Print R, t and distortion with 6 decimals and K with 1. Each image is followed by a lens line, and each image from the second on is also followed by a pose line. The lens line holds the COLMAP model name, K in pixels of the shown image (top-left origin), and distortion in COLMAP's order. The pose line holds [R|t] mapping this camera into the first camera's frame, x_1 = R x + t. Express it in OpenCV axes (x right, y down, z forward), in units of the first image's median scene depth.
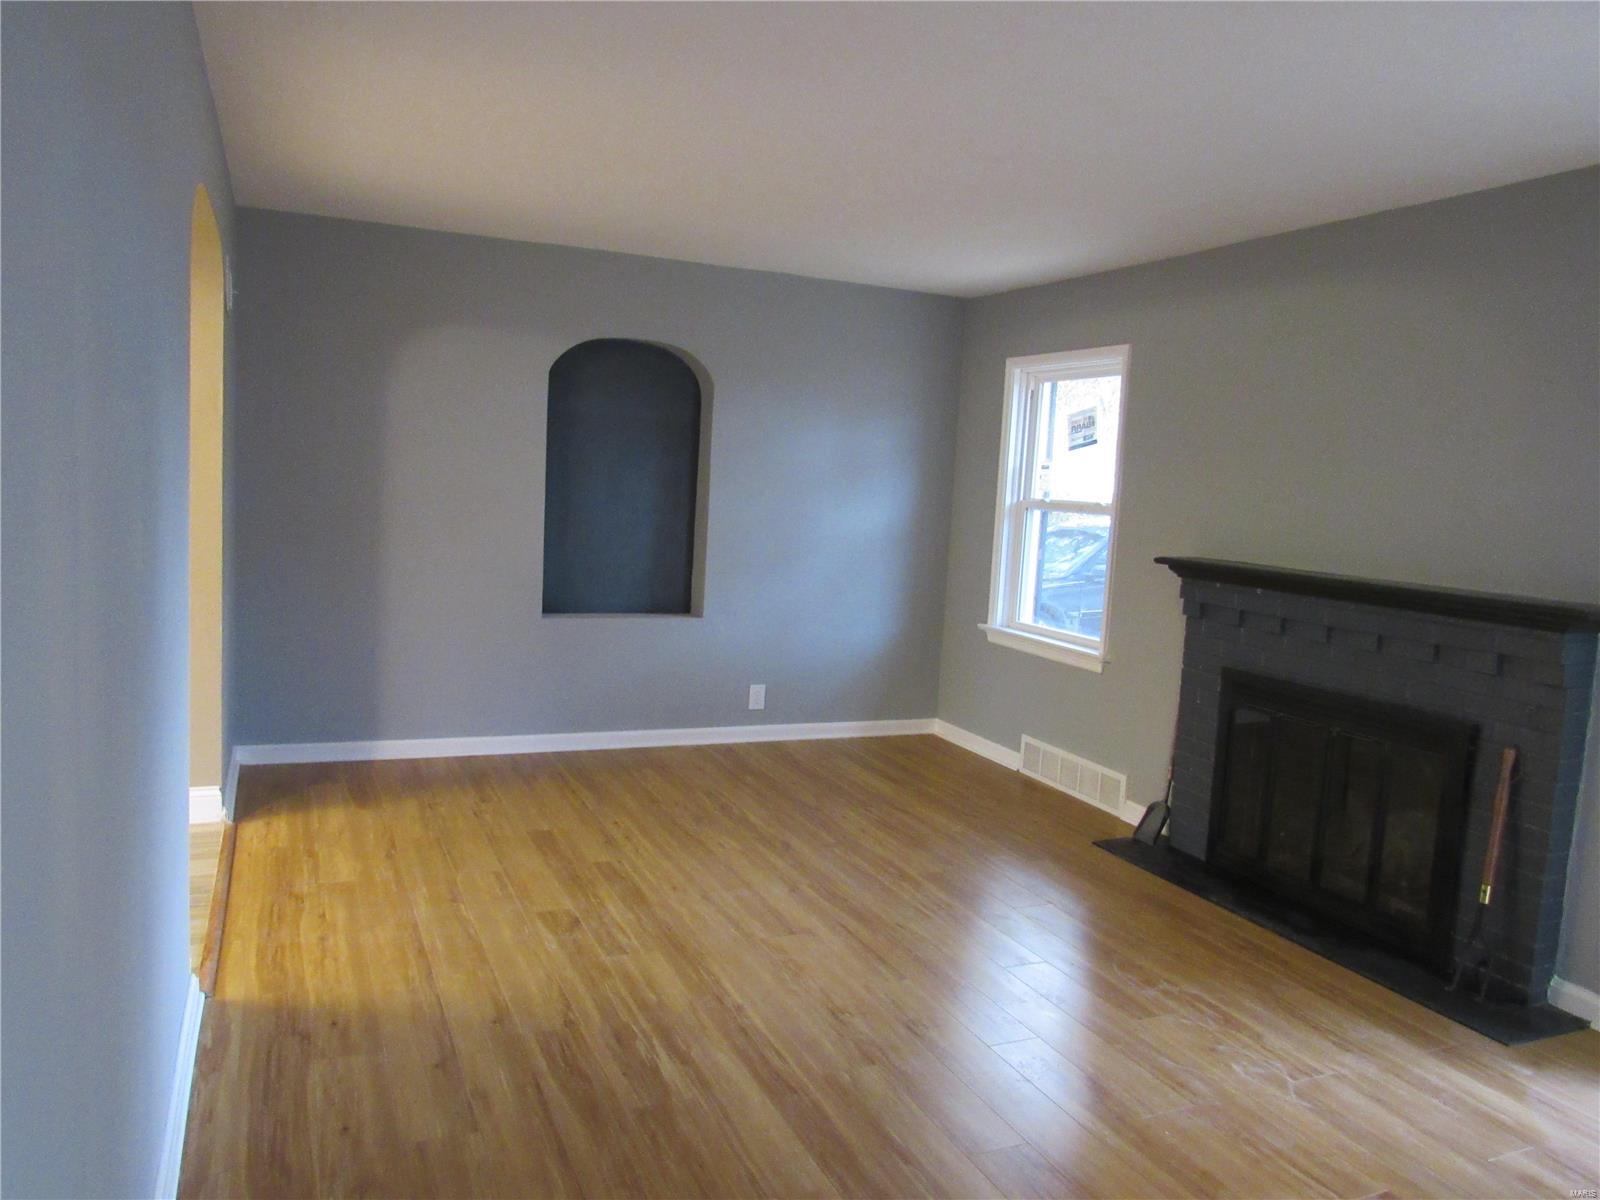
lens RADIAL K [[1144.6, 0, 792.3], [0, 1144.6, 591.4], [0, 0, 1]] dist [-0.014416, 0.000384]
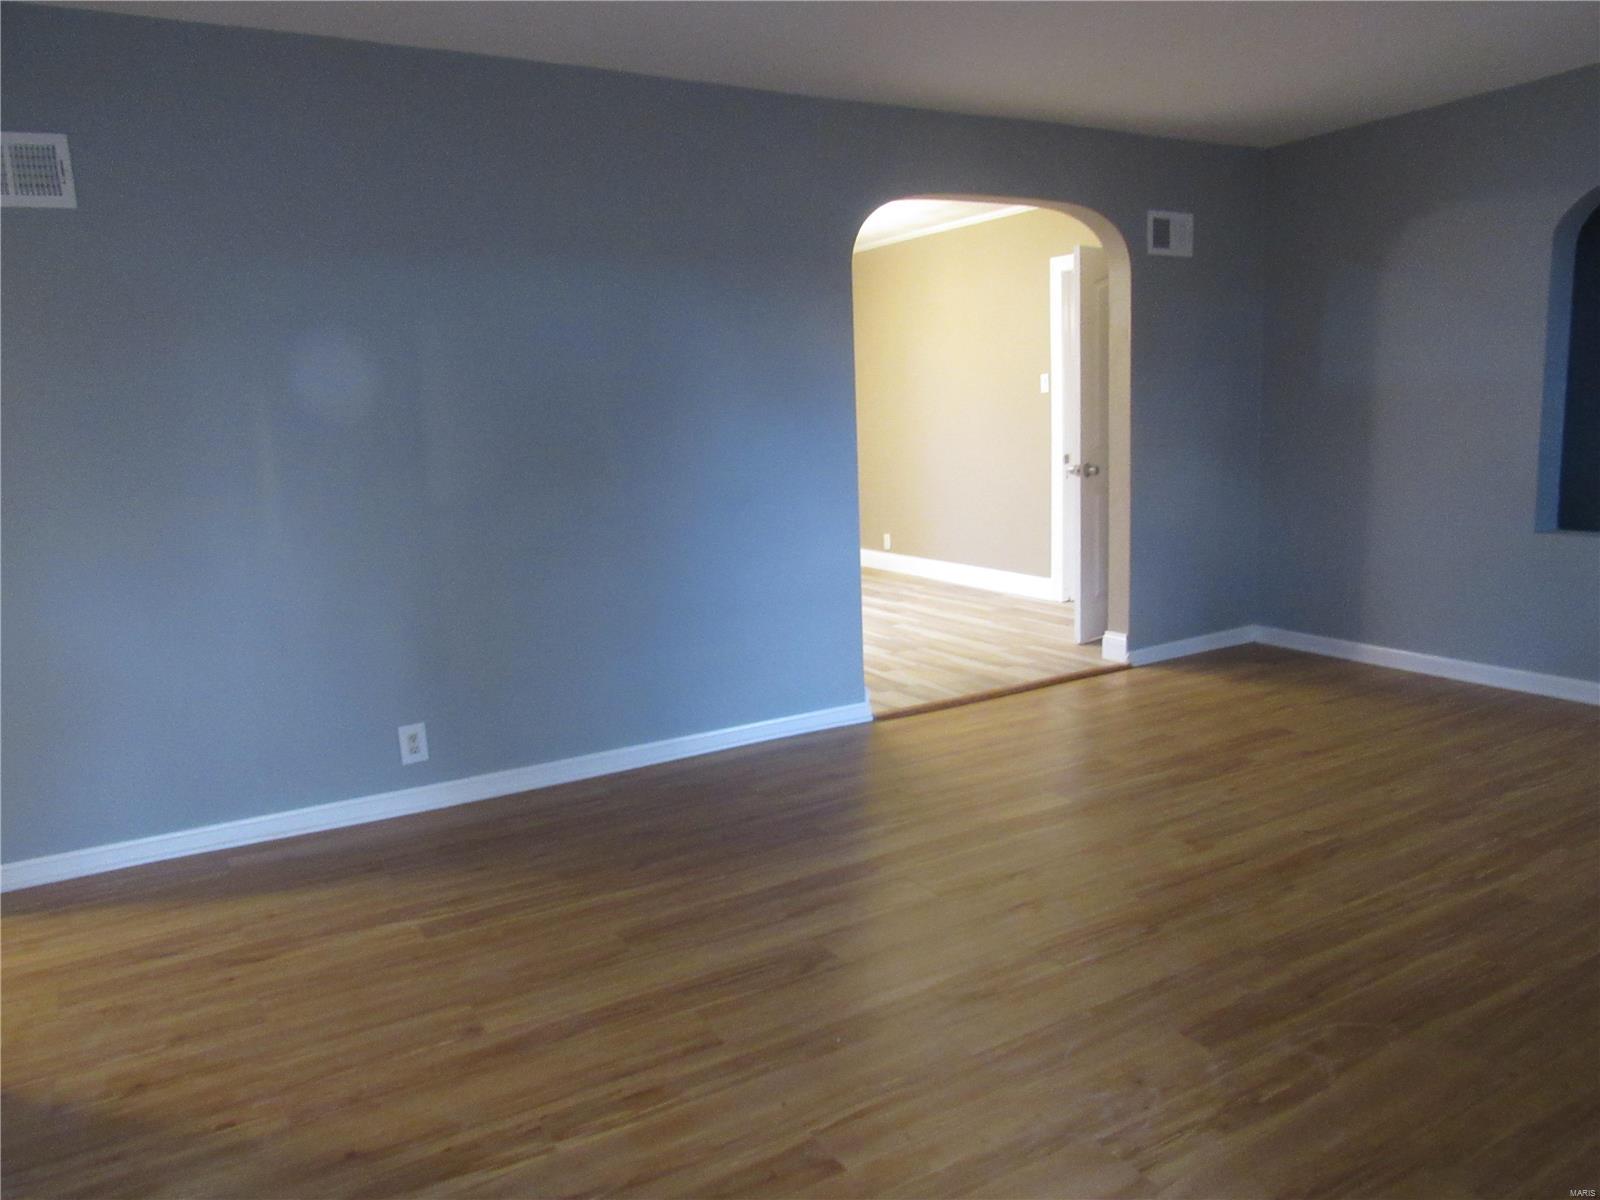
lens RADIAL K [[1144.6, 0, 791.2], [0, 1144.6, 610.0], [0, 0, 1]] dist [-0.014416, 0.000384]
pose [[0.106677, 0.108794, -0.988324, 0.731385], [-0.052213, 0.993237, 0.103699, 0.029852], [0.992922, 0.040541, 0.111636, 0.491196]]
